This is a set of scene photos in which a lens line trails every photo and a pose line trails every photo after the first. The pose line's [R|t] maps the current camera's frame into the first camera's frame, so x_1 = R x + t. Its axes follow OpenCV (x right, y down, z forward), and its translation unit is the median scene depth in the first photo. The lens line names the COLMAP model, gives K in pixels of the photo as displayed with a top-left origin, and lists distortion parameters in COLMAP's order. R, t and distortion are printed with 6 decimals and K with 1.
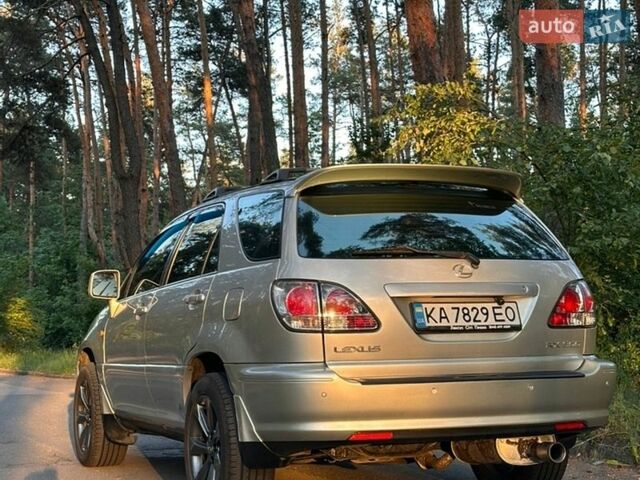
lens RADIAL K [[1179.8, 0, 310.8], [0, 1179.8, 237.4], [0, 0, 1]] dist [0.160055, 0.130763]
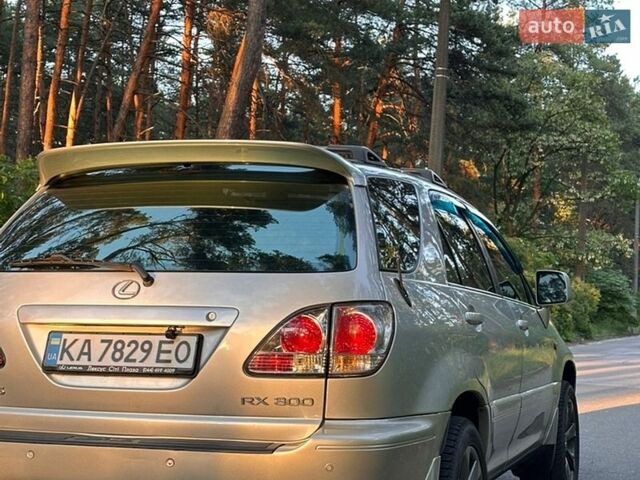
lens RADIAL K [[1182.4, 0, 320.0], [0, 1182.4, 240.0], [0, 0, 1]] dist [0.138441, 0.025196]
pose [[0.738073, -0.008057, -0.674672, 0.653036], [0.023061, 0.999646, 0.013291, -0.007701], [0.674326, -0.025369, 0.737998, 0.512806]]
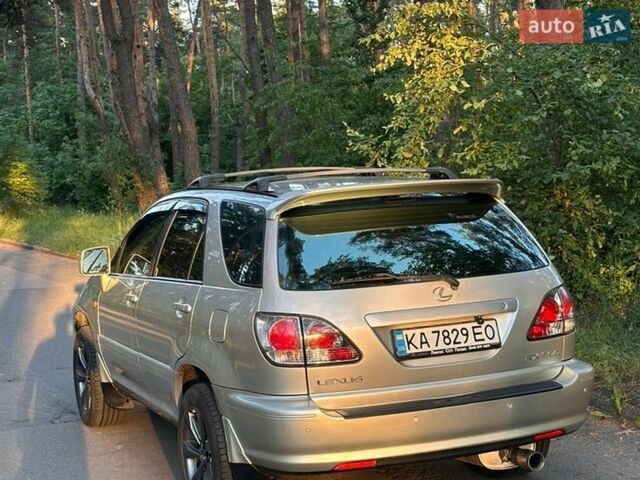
lens RADIAL K [[1182.4, 0, 320.0], [0, 1182.4, 240.0], [0, 0, 1]] dist [0.138441, 0.025196]
pose [[0.999472, -0.032451, 0.001518, 0.021871], [0.031902, 0.989252, 0.142695, -0.154448], [-0.006133, -0.142571, 0.989766, 0.001937]]
